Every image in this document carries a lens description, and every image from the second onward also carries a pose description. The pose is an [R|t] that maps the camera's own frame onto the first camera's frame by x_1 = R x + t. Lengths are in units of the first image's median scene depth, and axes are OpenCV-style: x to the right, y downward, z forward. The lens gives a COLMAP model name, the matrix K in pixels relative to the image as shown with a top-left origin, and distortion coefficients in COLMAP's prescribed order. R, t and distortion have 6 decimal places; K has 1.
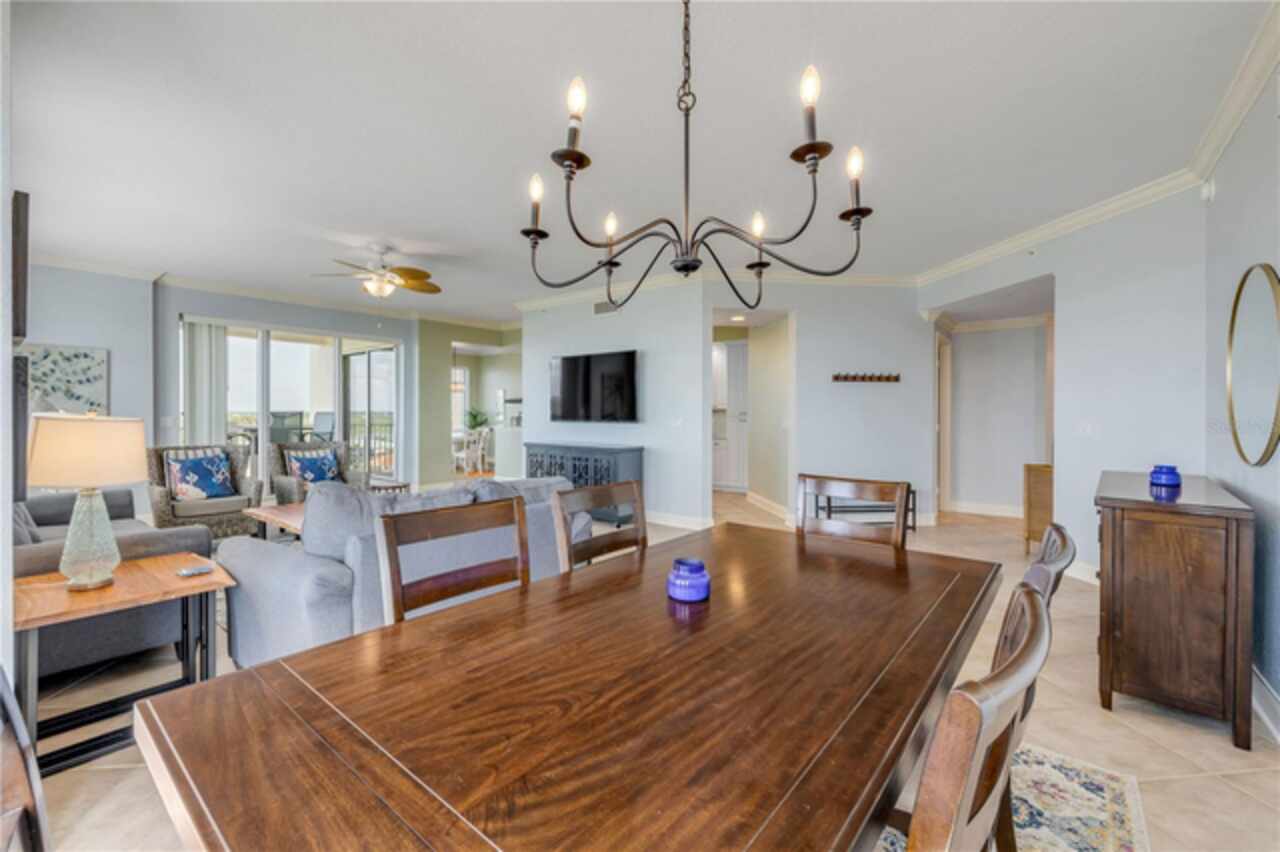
lens RADIAL K [[538.4, 0, 630.4], [0, 538.4, 416.0], [0, 0, 1]] dist [0.002864, 0.000317]
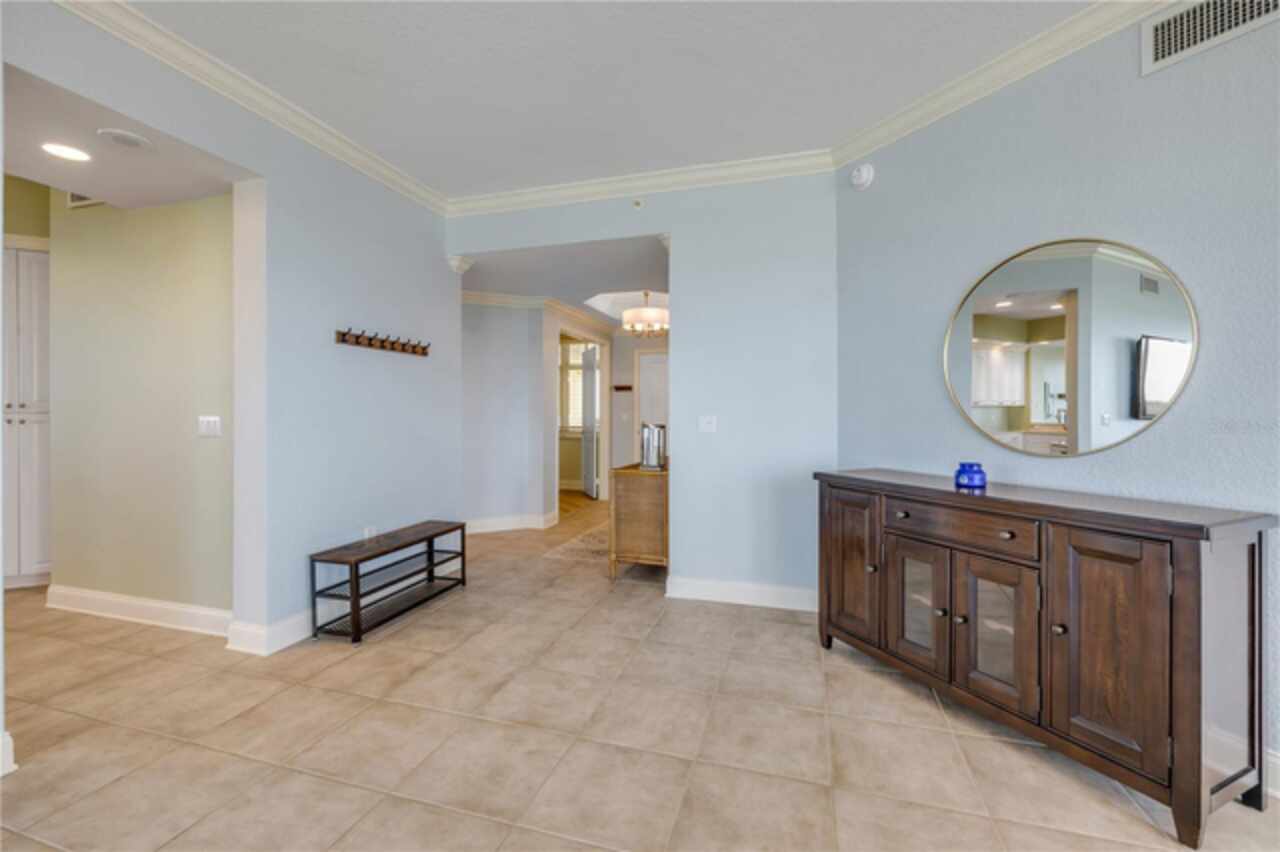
lens RADIAL K [[538.4, 0, 630.4], [0, 538.4, 416.0], [0, 0, 1]] dist [0.002864, 0.000317]
pose [[0.392692, -0.005903, 0.919651, 0.004296], [0.003825, 0.999981, 0.004785, 0.005746], [-0.919662, 0.001638, 0.392707, 0.529874]]
